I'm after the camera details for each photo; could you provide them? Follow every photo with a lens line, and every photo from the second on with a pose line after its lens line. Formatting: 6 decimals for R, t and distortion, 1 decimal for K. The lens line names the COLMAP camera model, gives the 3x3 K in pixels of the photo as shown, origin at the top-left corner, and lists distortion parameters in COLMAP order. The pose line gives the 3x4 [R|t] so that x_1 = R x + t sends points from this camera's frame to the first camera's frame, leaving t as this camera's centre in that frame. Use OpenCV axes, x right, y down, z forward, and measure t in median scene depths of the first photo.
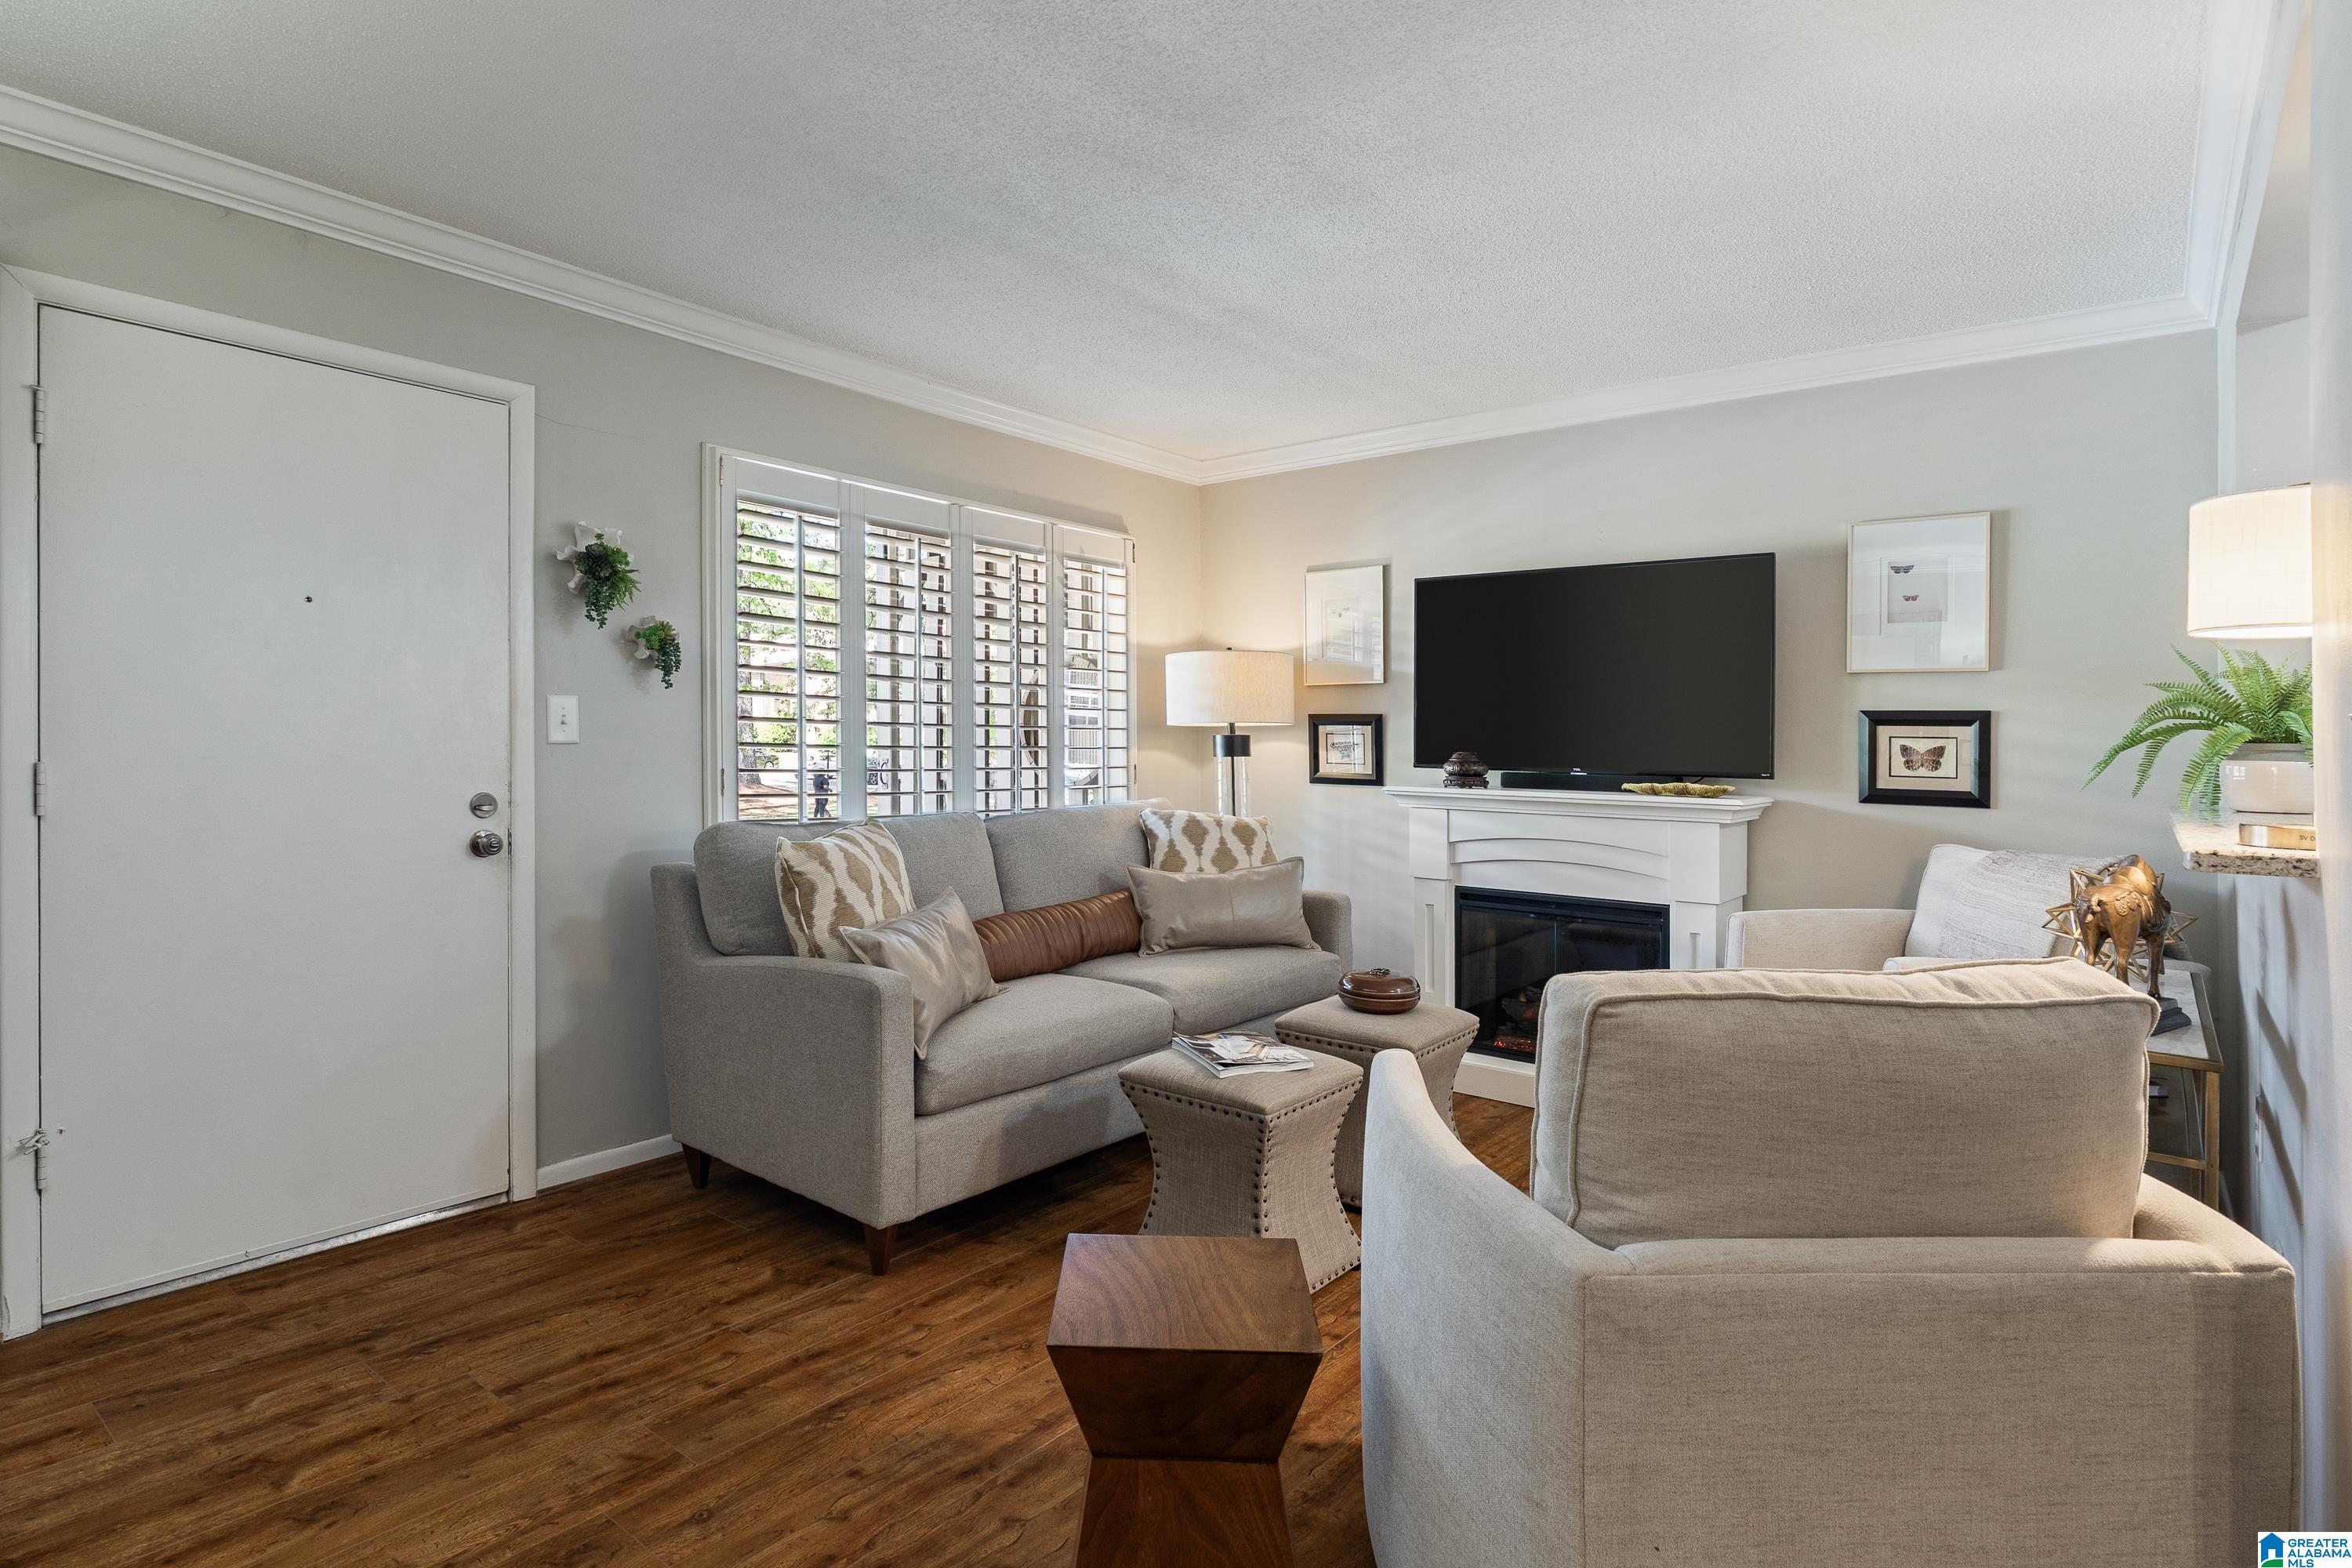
lens RADIAL K [[1183.6, 0, 1144.2], [0, 1183.6, 737.9], [0, 0, 1]] dist [-0.001716, 0.001843]
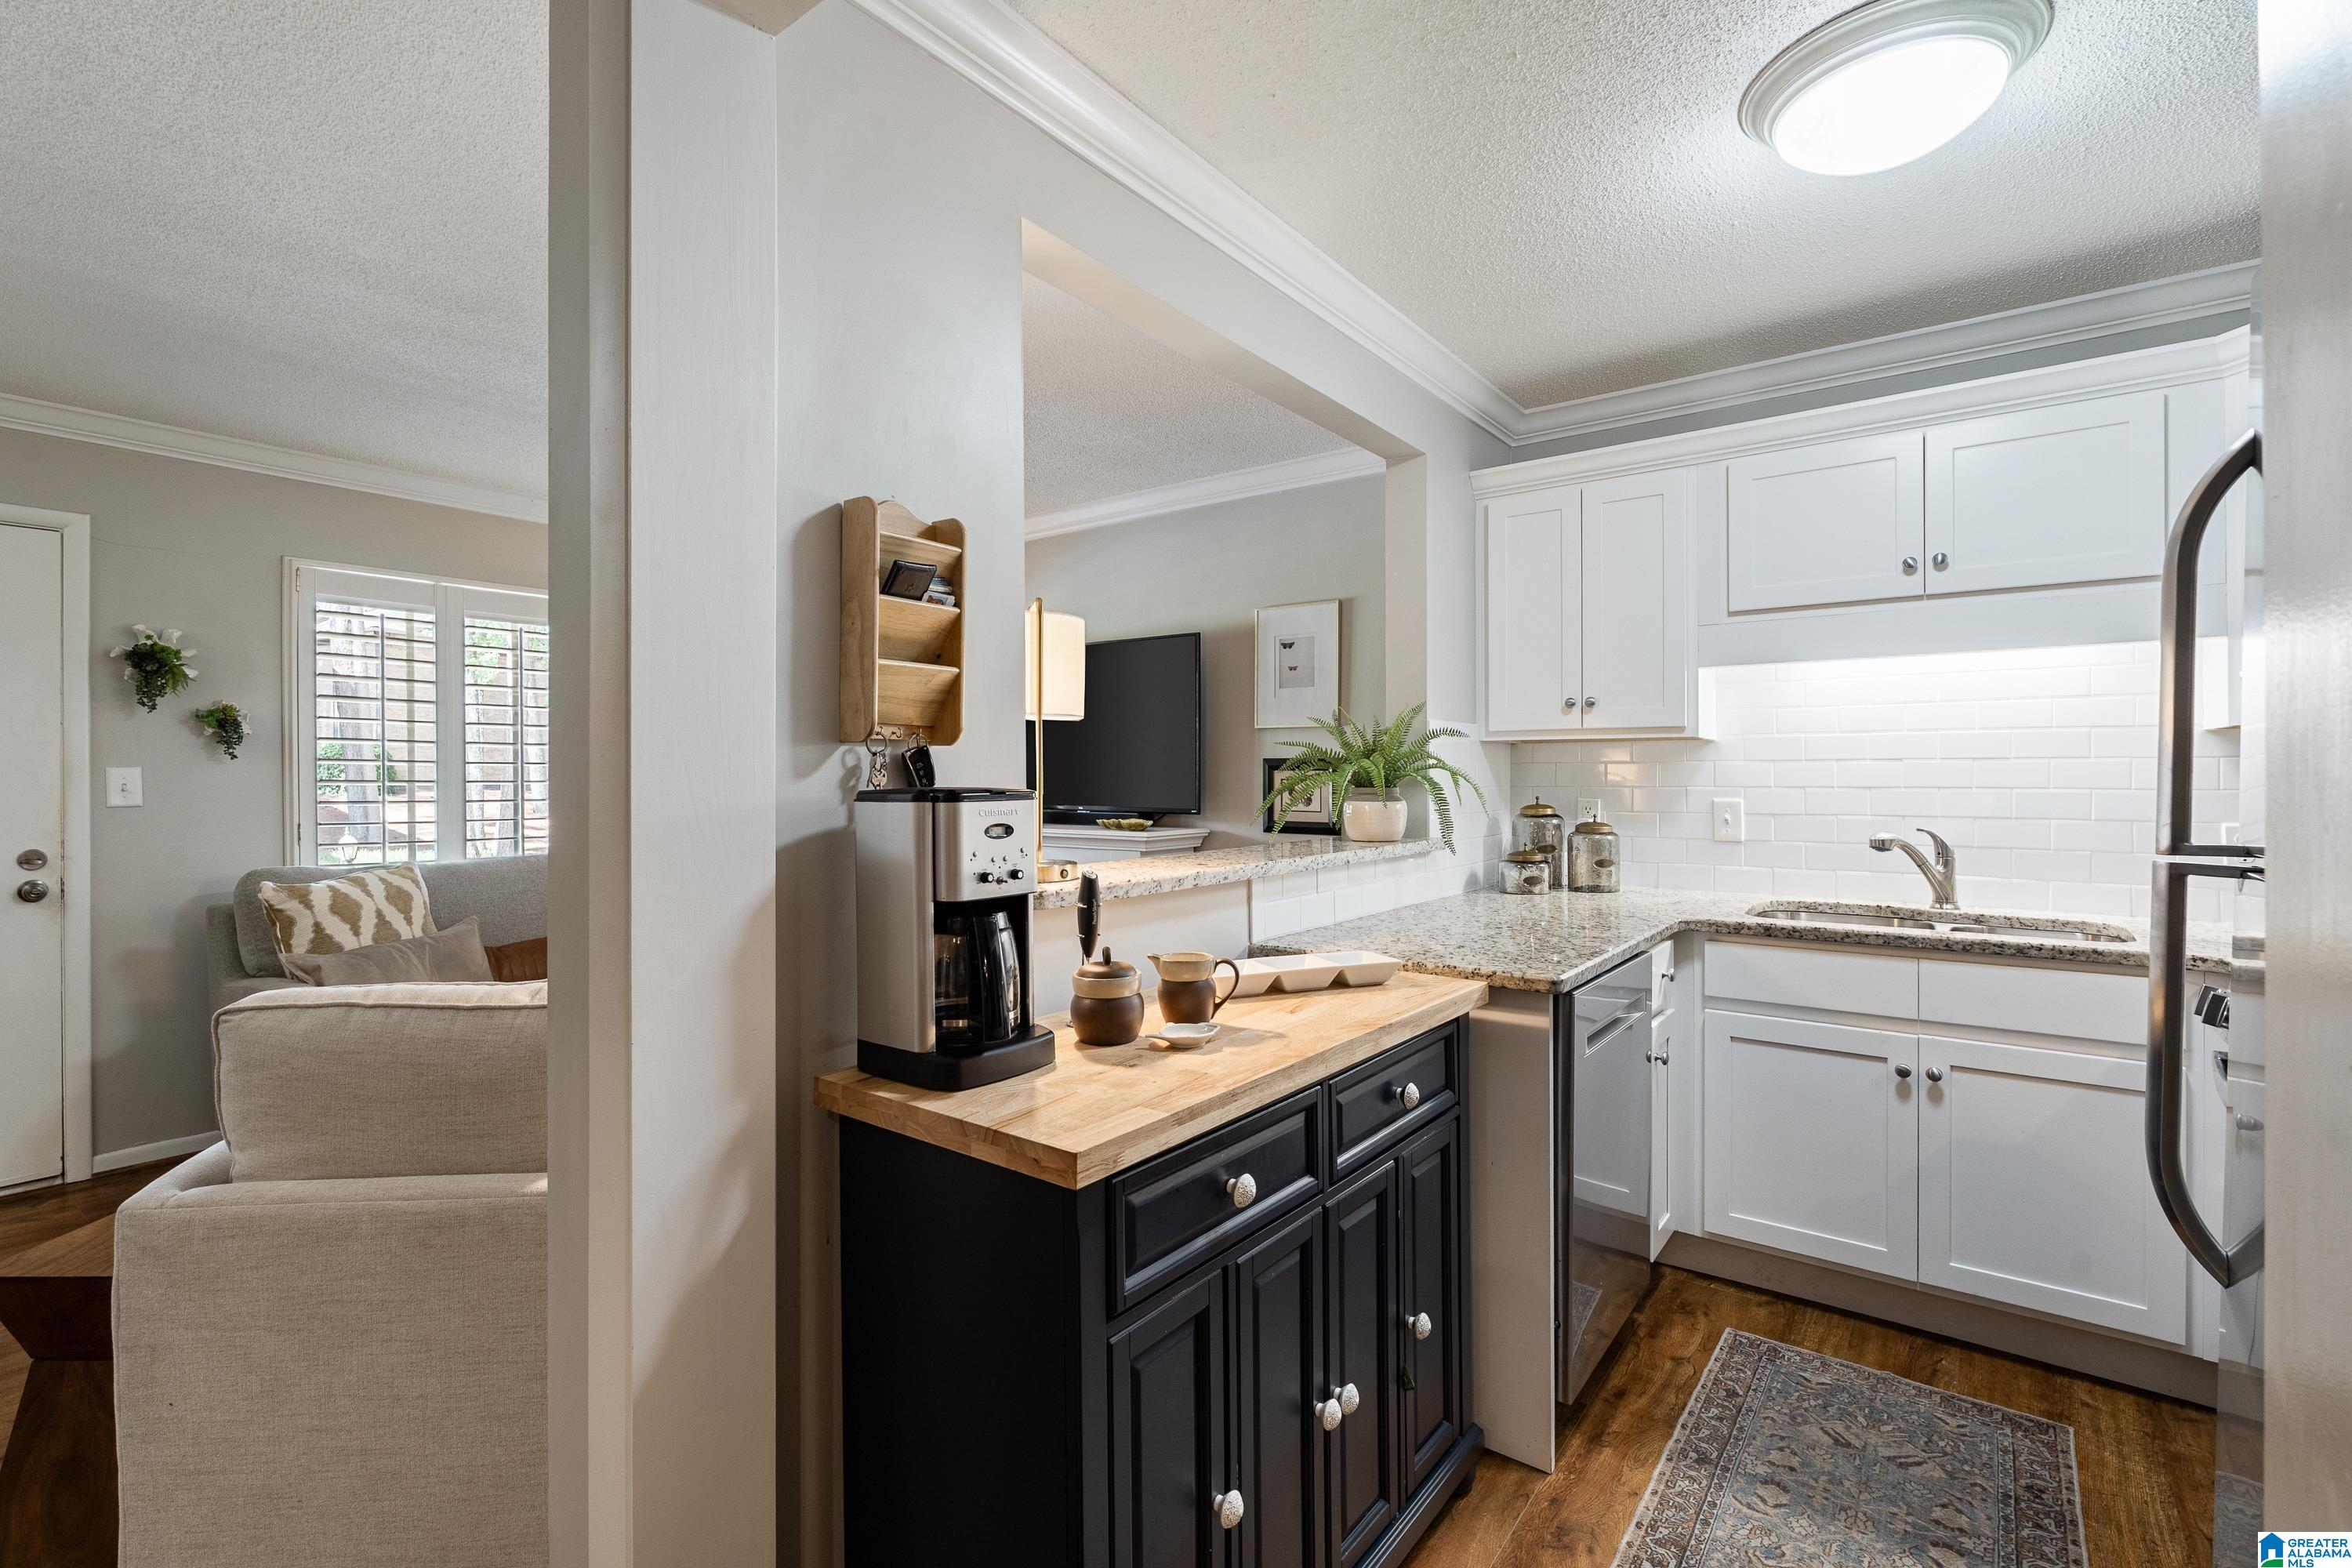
lens RADIAL K [[1014.7, 0, 1166.8], [0, 1014.7, 772.8], [0, 0, 1]] dist [-0.004408, 0.000175]
pose [[0.999286, -0.017739, 0.033347, 0.557022], [0.017710, 0.999842, 0.001155, -0.013115], [-0.033362, -0.000563, 0.999443, -0.078876]]
